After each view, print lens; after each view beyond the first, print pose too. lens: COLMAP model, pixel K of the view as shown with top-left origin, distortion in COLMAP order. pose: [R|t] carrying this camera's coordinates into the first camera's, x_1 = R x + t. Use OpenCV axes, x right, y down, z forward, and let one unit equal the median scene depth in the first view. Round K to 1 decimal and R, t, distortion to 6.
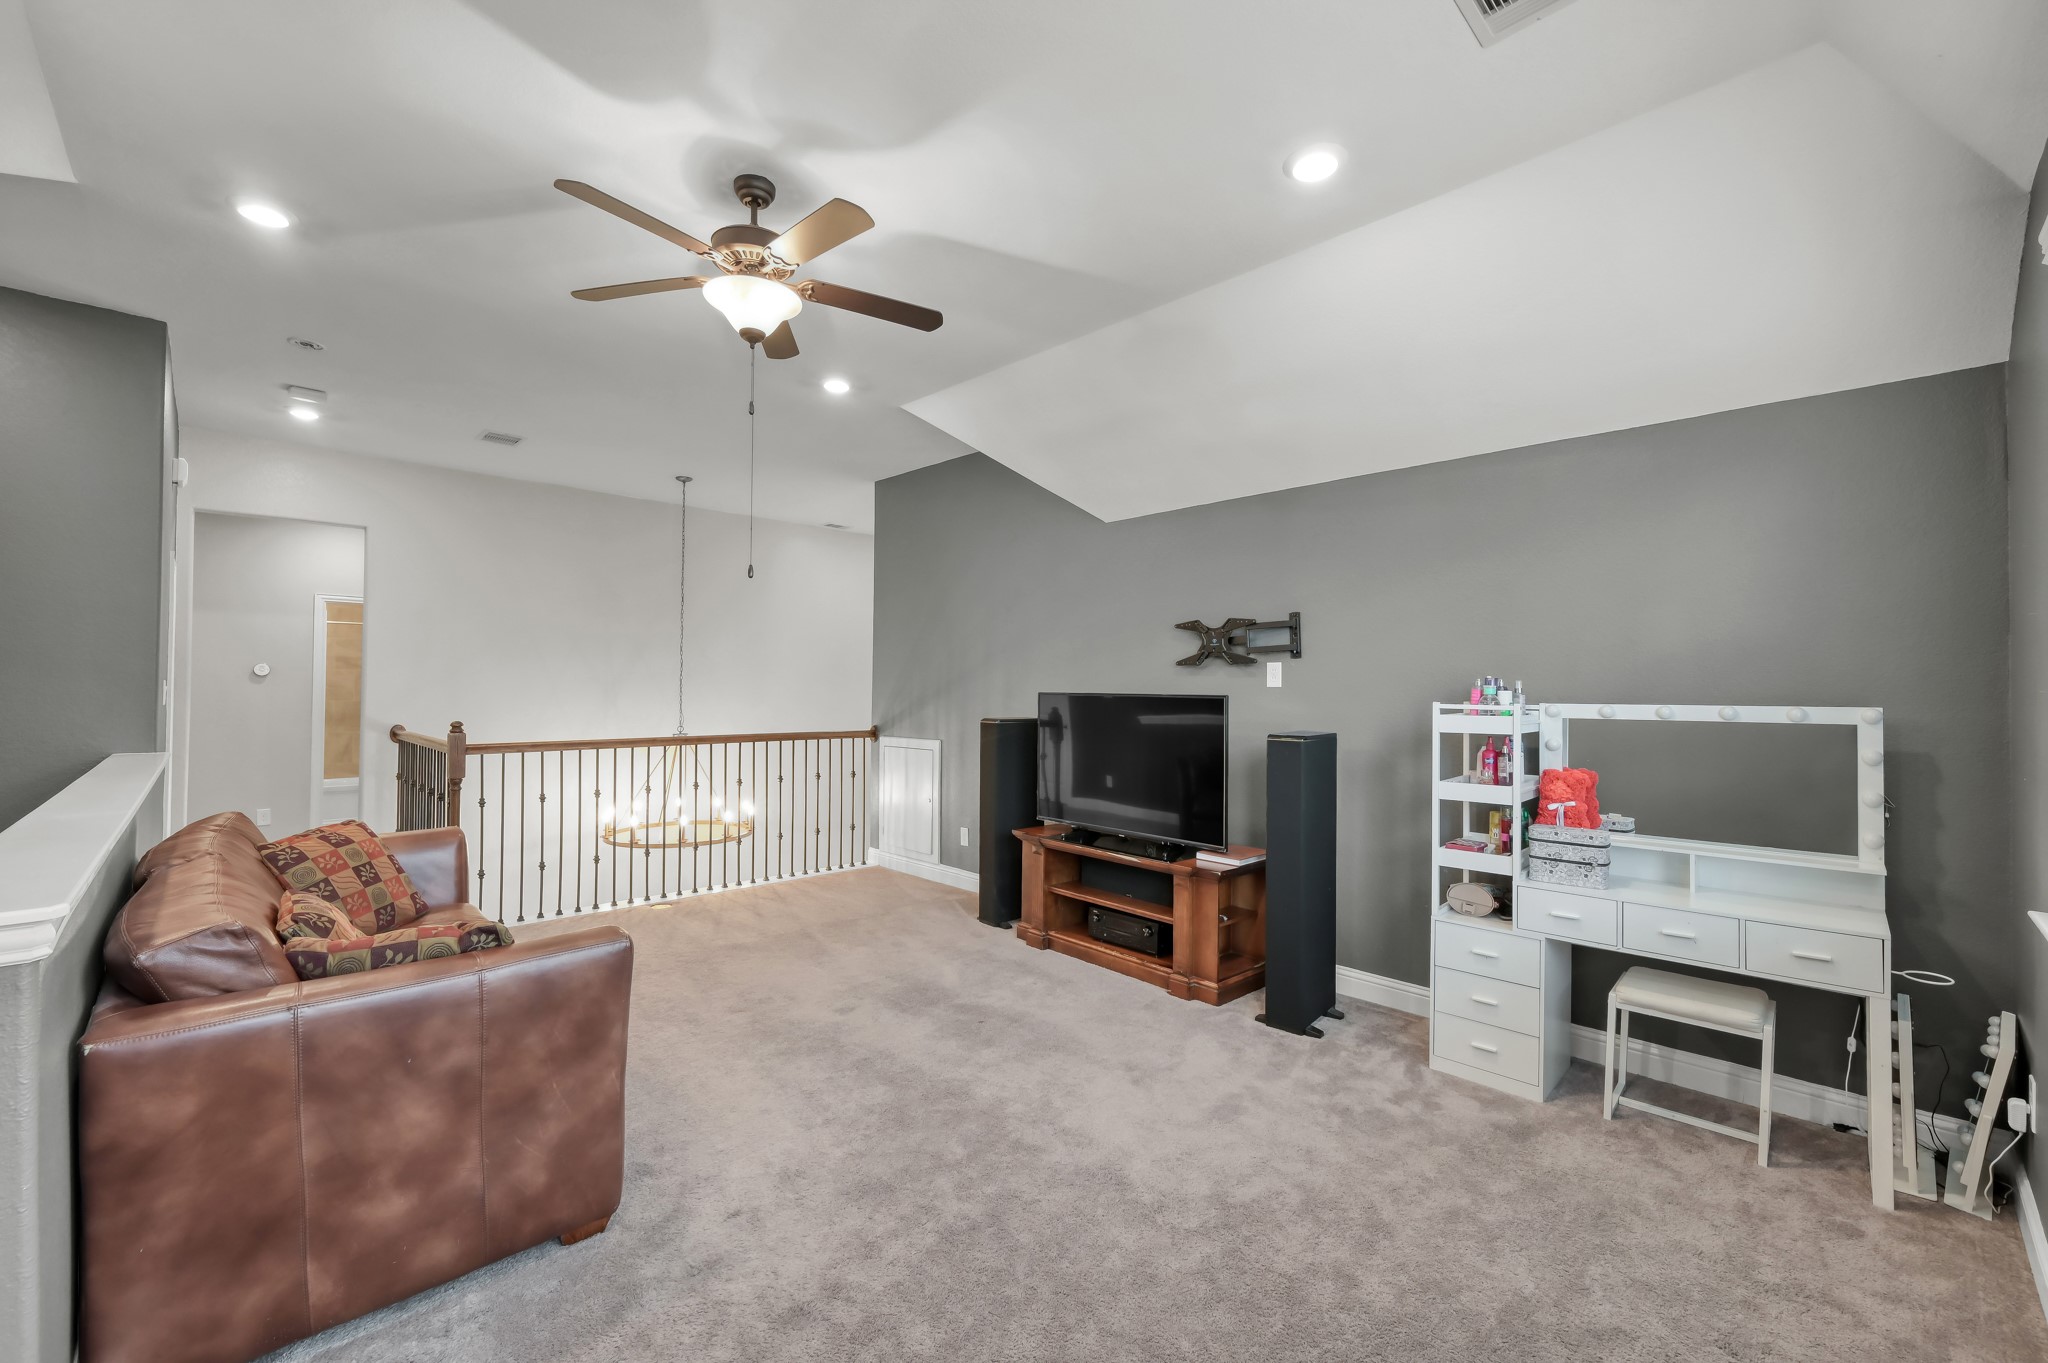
lens RADIAL K [[847.4, 0, 1016.6], [0, 847.4, 678.5], [0, 0, 1]] dist [0.000508, 0.000296]
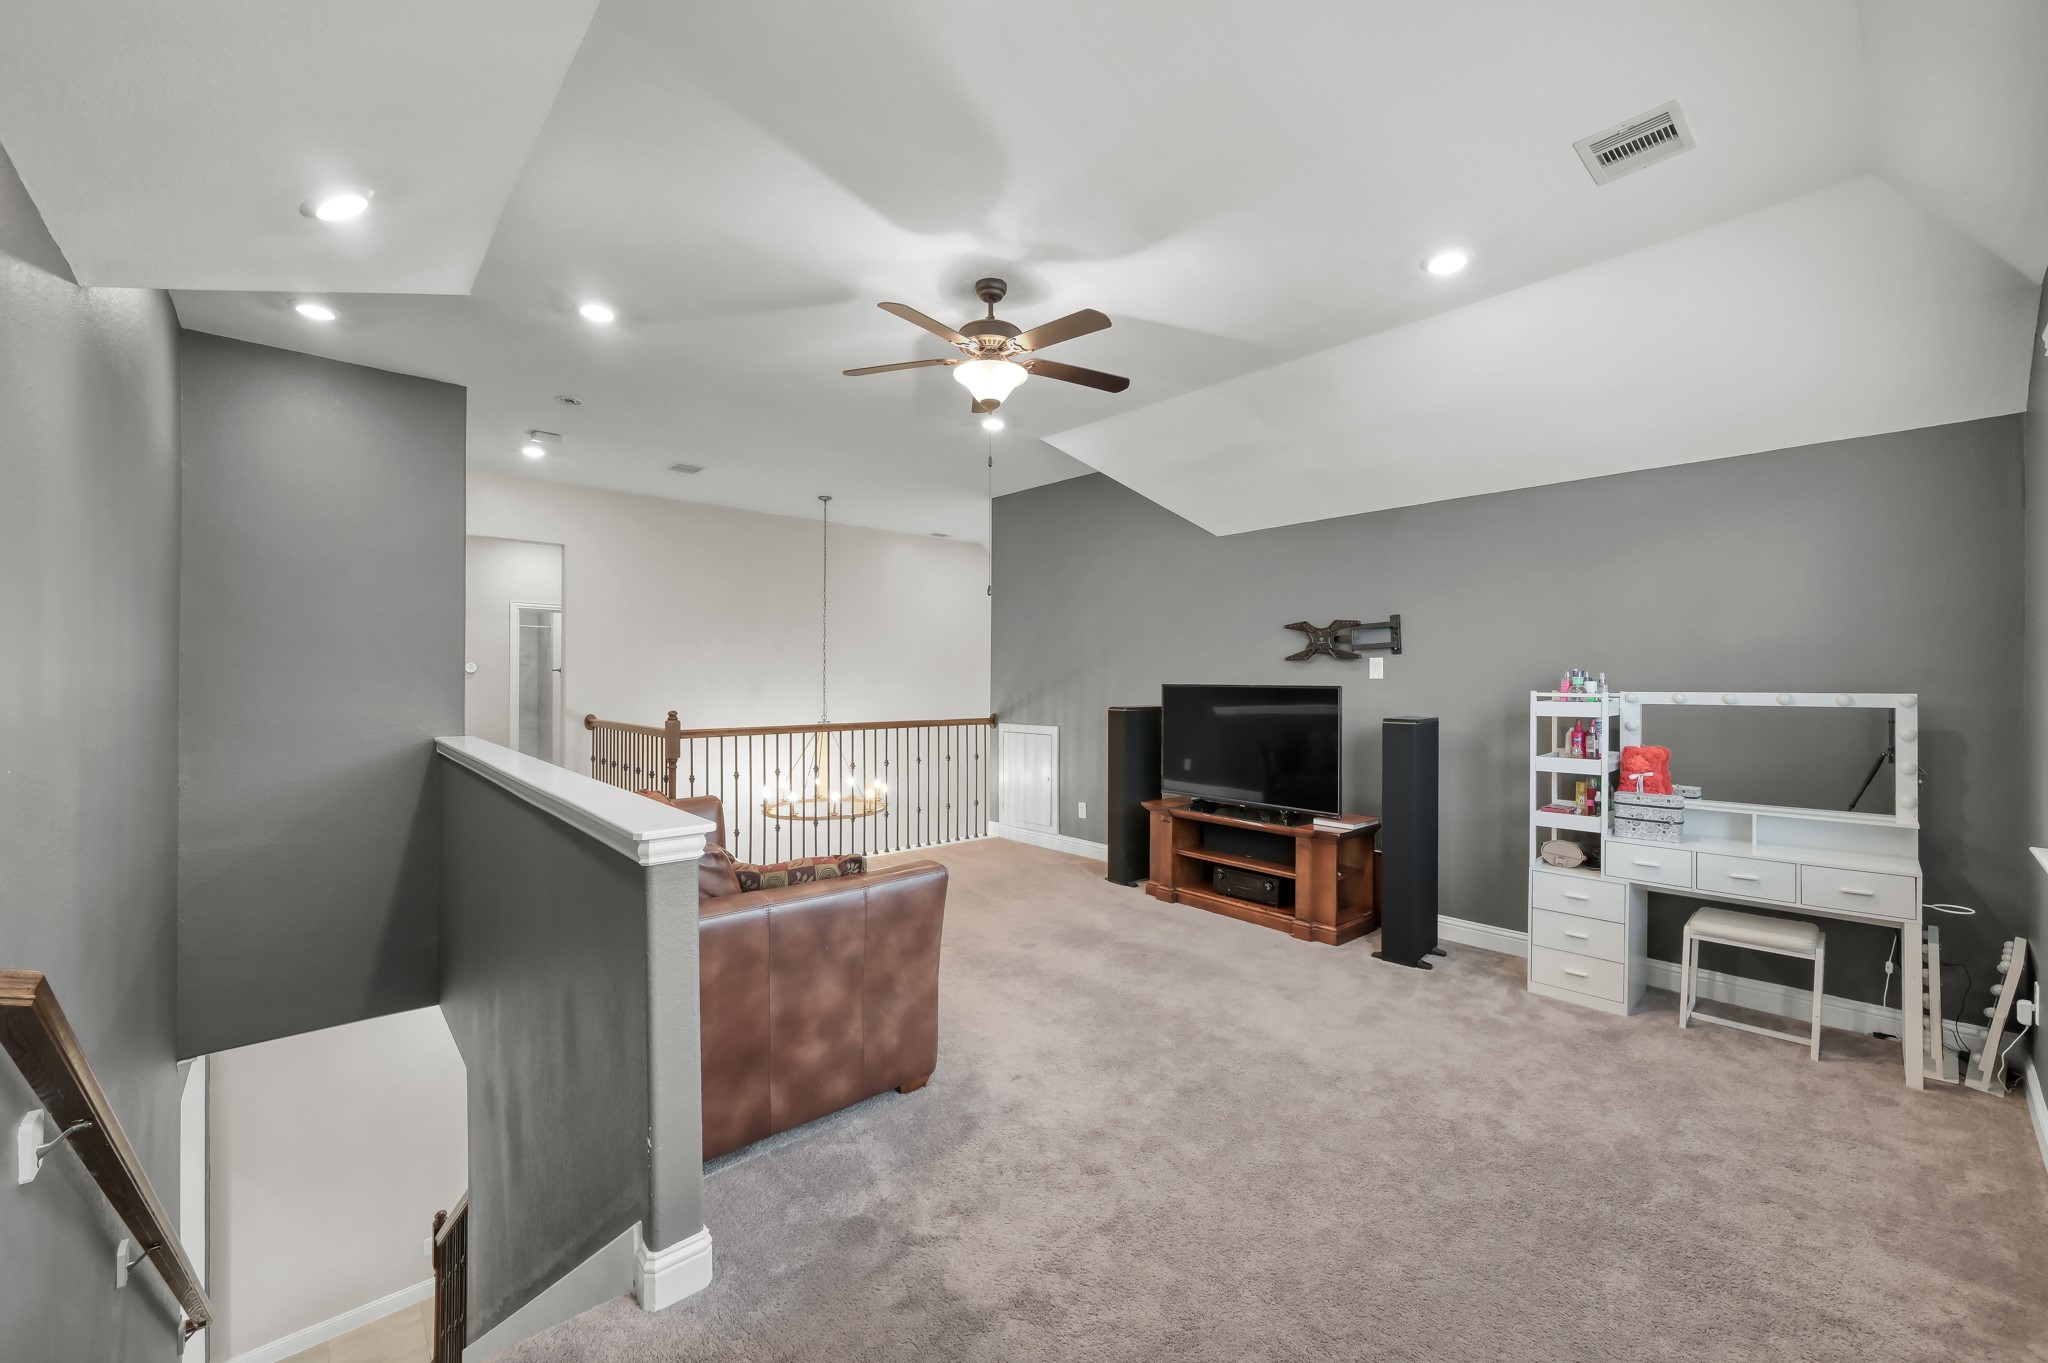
lens RADIAL K [[814.1, 0, 1023.2], [0, 814.1, 679.7], [0, 0, 1]] dist [0.001907, 0.000063]
pose [[0.999282, -0.004901, -0.037559, -0.206364], [0.005344, 0.999917, 0.011727, -0.006225], [0.037498, -0.011919, 0.999226, -0.206972]]
